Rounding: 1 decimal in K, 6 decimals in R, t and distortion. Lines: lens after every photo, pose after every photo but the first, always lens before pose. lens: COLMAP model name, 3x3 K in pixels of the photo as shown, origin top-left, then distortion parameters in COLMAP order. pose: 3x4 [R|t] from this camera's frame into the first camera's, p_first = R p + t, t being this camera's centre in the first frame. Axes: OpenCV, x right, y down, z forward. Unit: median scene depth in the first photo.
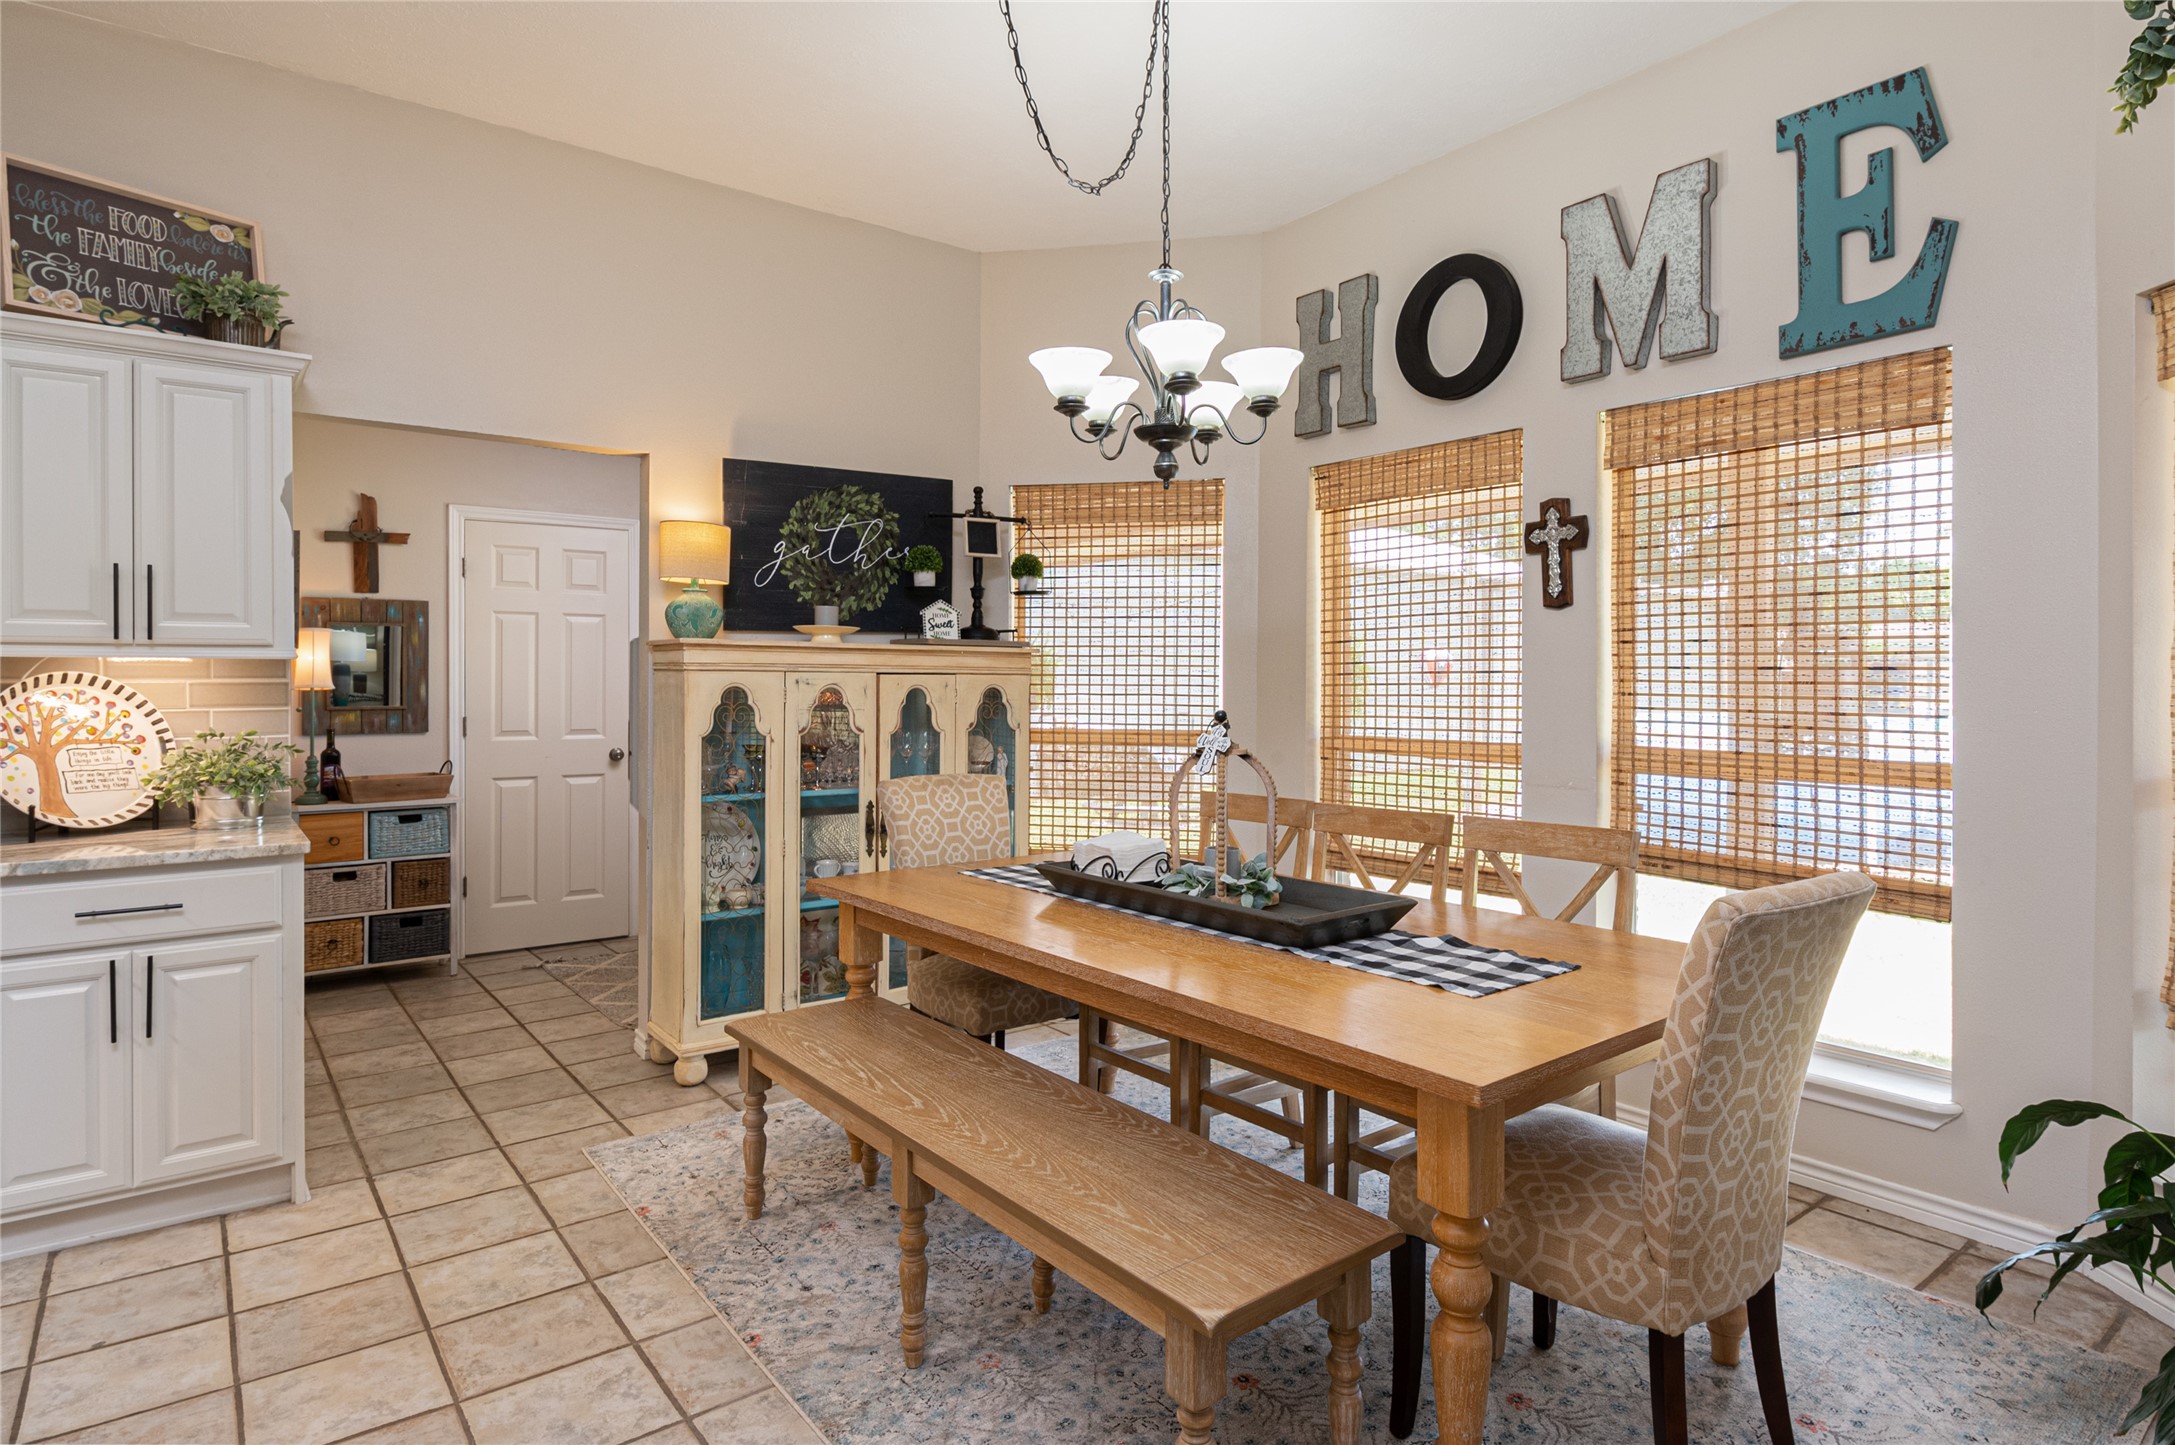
lens RADIAL K [[1144.8, 0, 1103.5], [0, 1144.8, 678.5], [0, 0, 1]] dist [-0.004823, -0.001385]
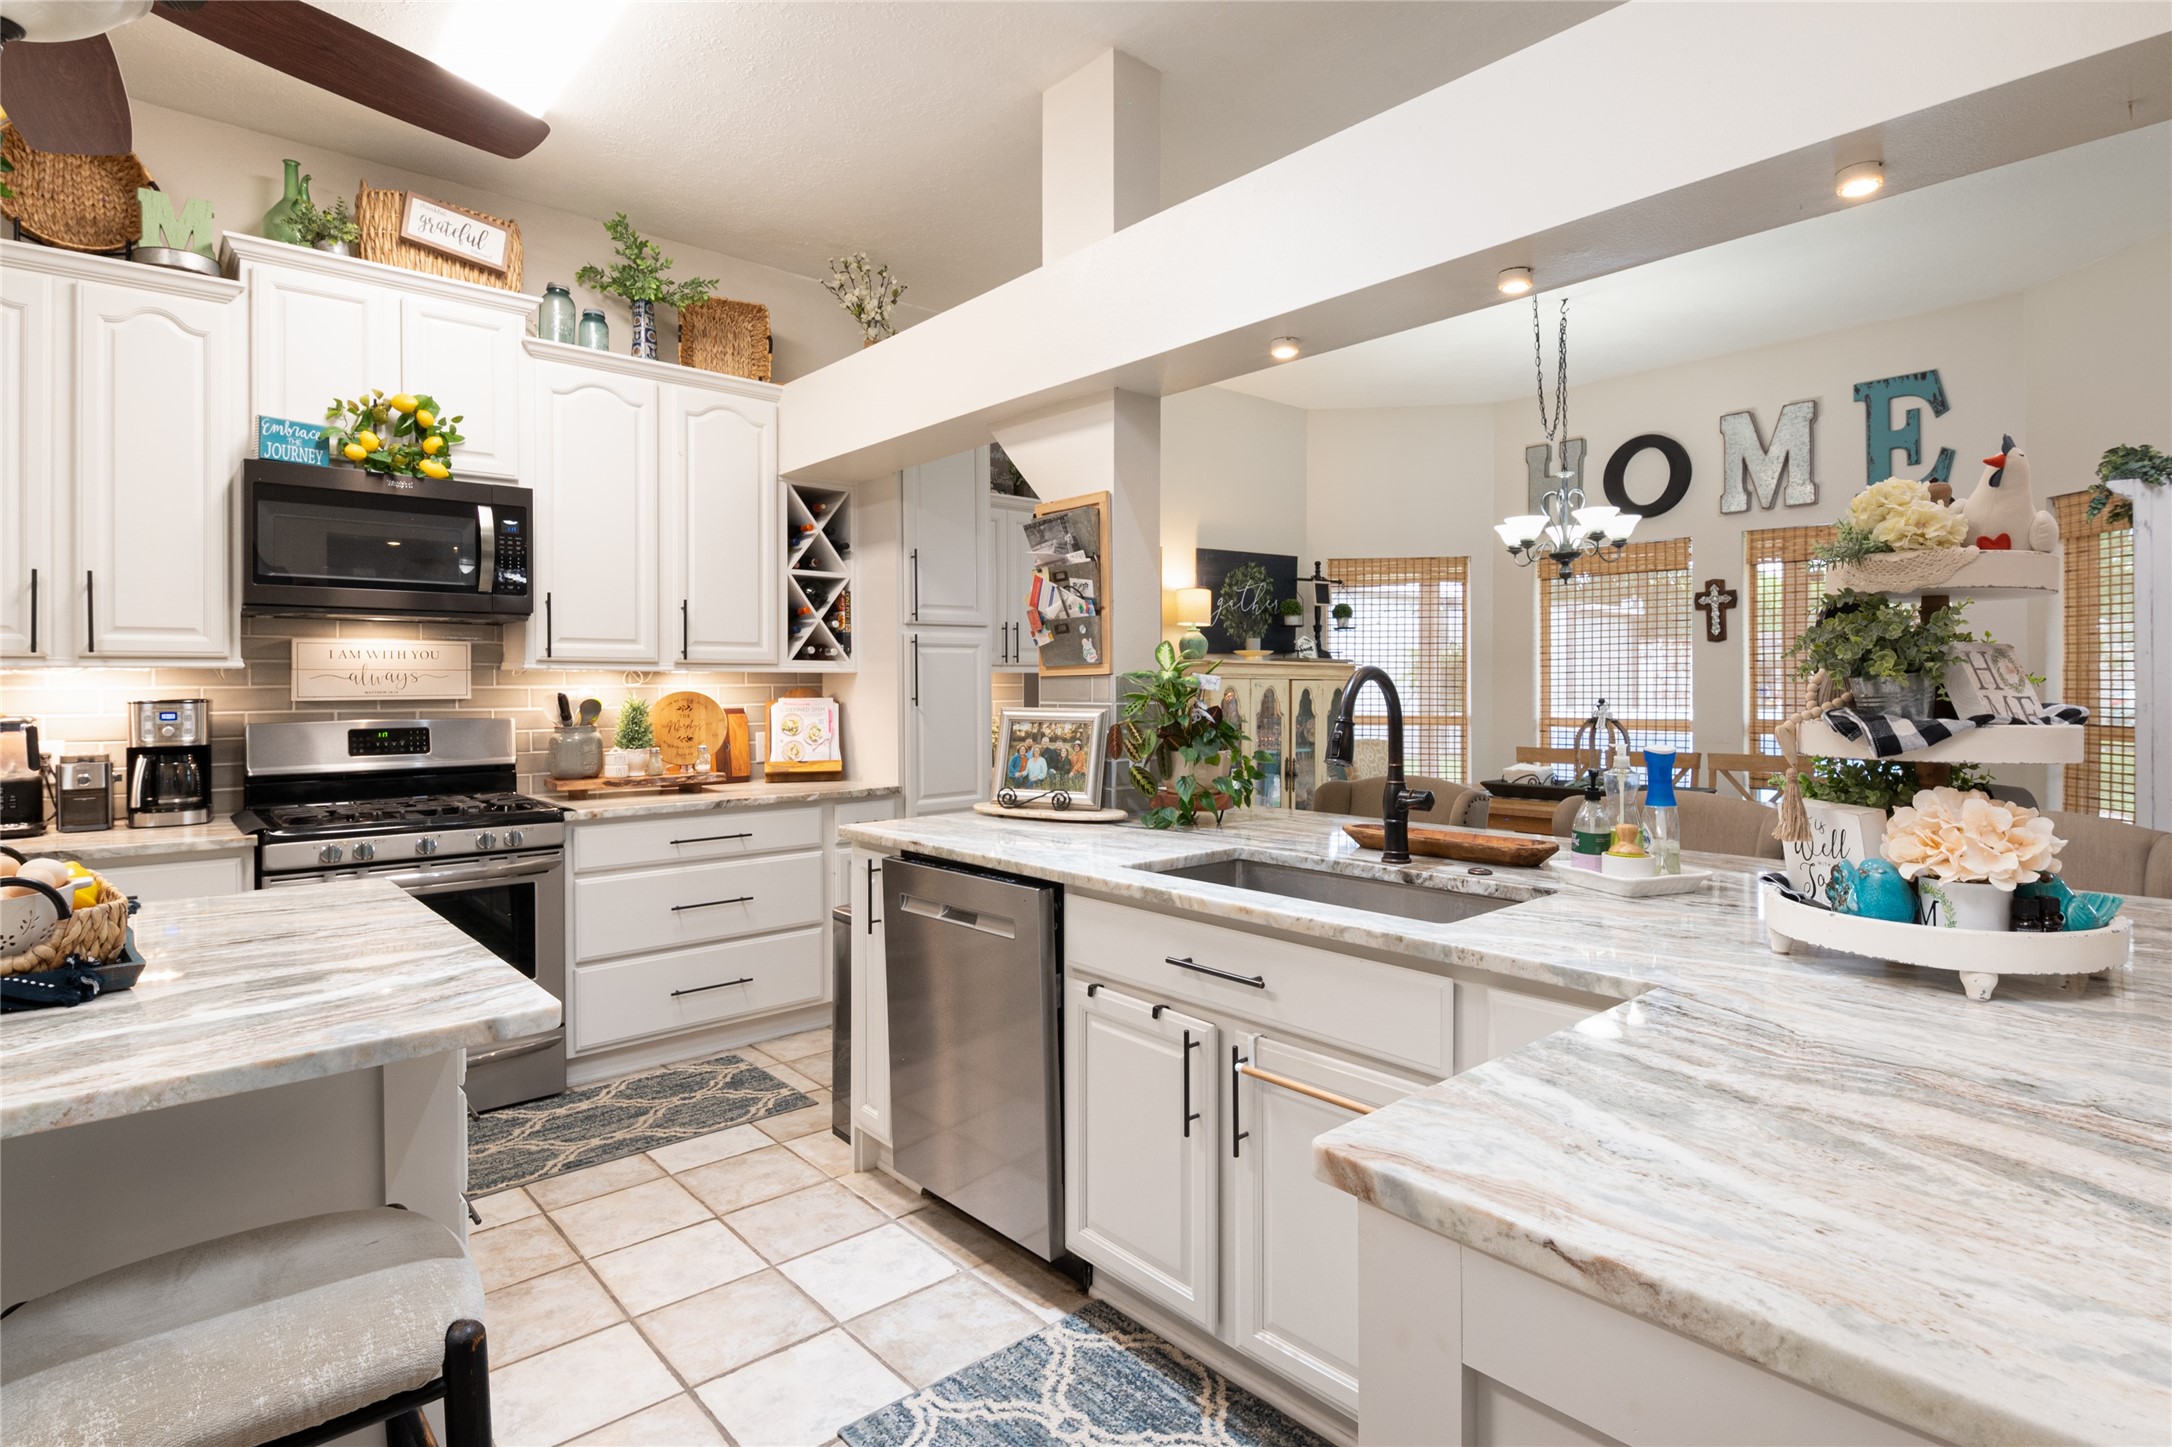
lens RADIAL K [[1092.8, 0, 1092.7], [0, 1092.8, 684.4], [0, 0, 1]] dist [0.004824, -0.001050]
pose [[0.998720, -0.001800, 0.050558, -0.636857], [0.002016, 0.999989, -0.004233, 0.009477], [-0.050550, 0.004329, 0.998712, -0.622995]]
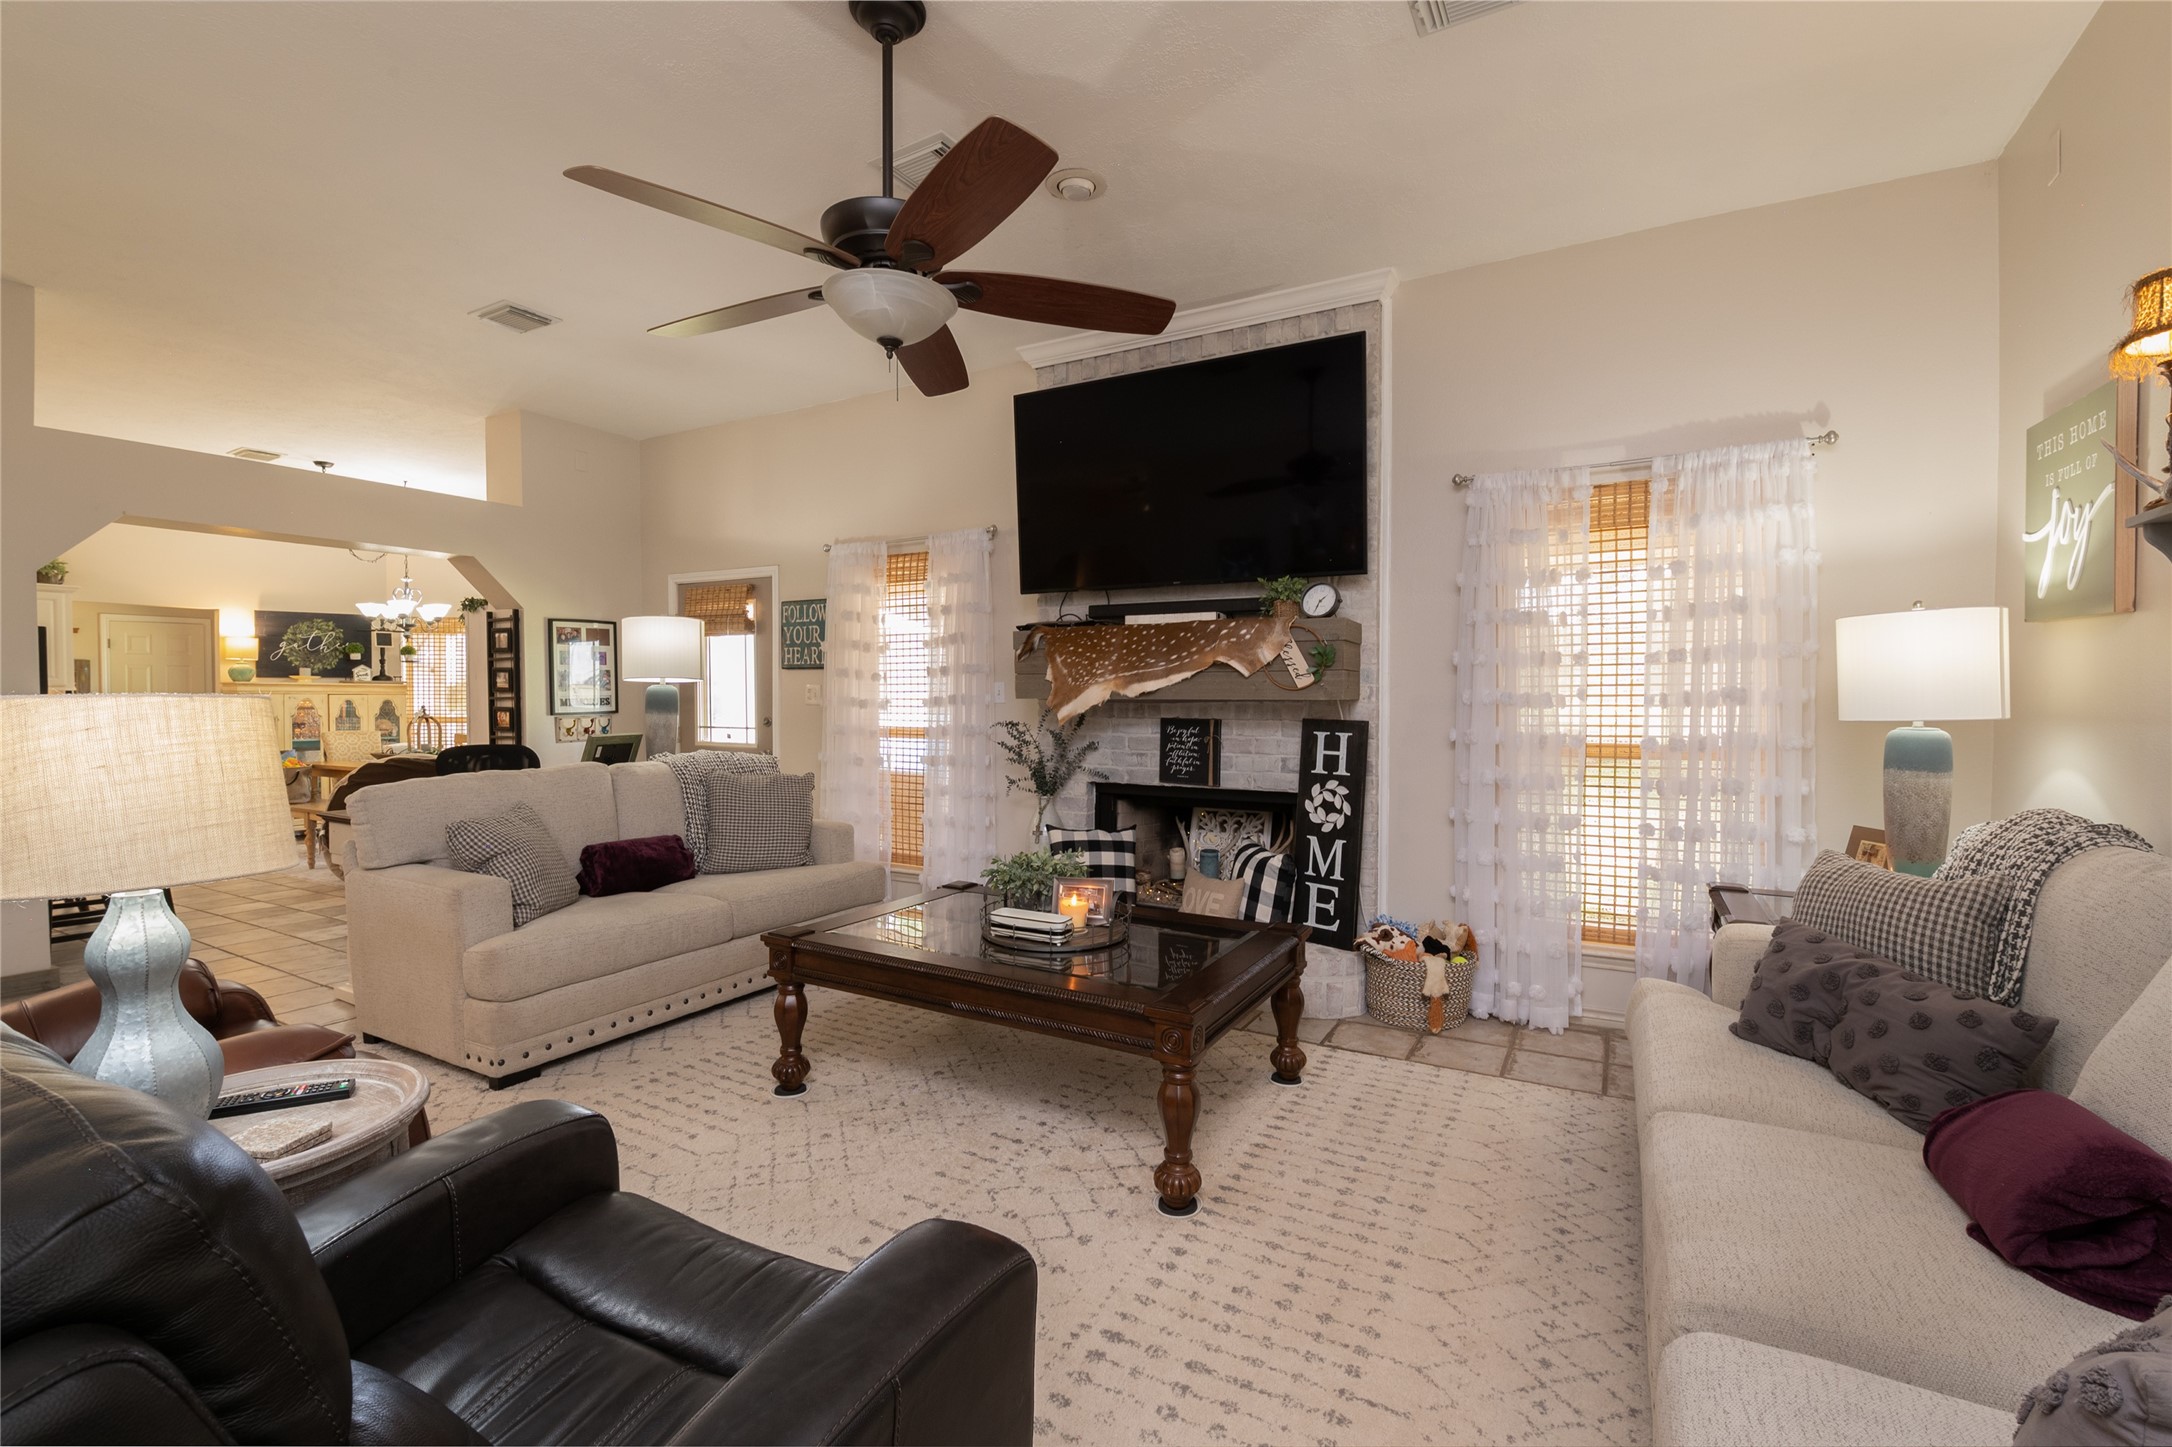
lens RADIAL K [[946.1, 0, 1086.0], [0, 946.1, 723.5], [0, 0, 1]] dist [-0.024034, -0.000309]
pose [[0.930069, -0.012567, 0.367169, 0.723485], [0.002305, 0.999595, 0.028373, 0.006637], [-0.367377, -0.025542, 0.929721, -1.851128]]
